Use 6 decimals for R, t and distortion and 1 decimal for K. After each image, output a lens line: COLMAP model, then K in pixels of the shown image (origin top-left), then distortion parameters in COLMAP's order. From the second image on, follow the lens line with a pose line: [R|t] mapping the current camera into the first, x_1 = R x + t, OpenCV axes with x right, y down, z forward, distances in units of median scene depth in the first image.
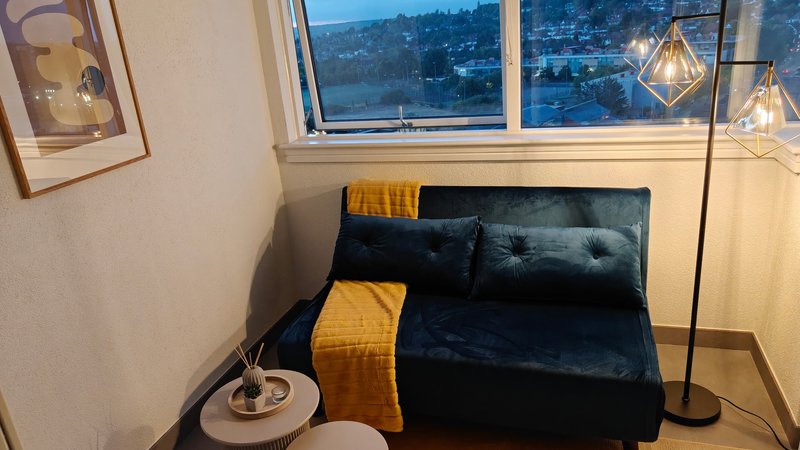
lens RADIAL K [[574.4, 0, 403.5], [0, 574.4, 207.9], [0, 0, 1]] dist [-0.006879, -0.012339]
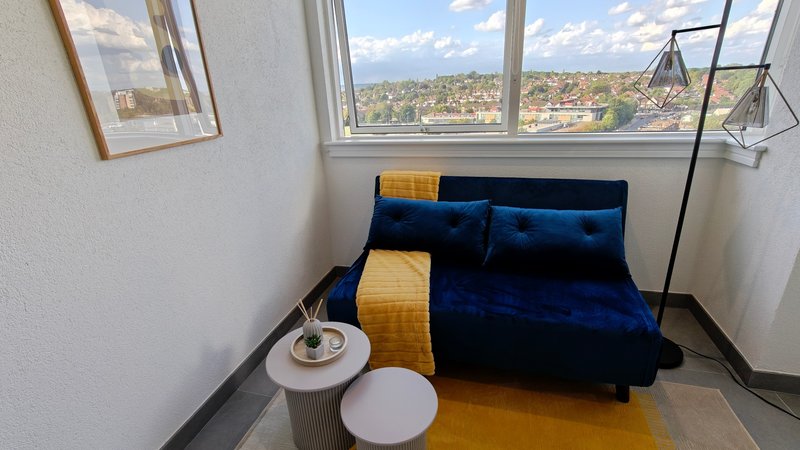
lens RADIAL K [[373.4, 0, 398.6], [0, 373.4, 221.4], [0, 0, 1]] dist [-0.012391, -0.000522]
pose [[0.998588, 0.023877, 0.047451, -0.106968], [-0.025163, 0.999327, 0.026702, 0.045949], [-0.046782, -0.027859, 0.998517, 0.207668]]
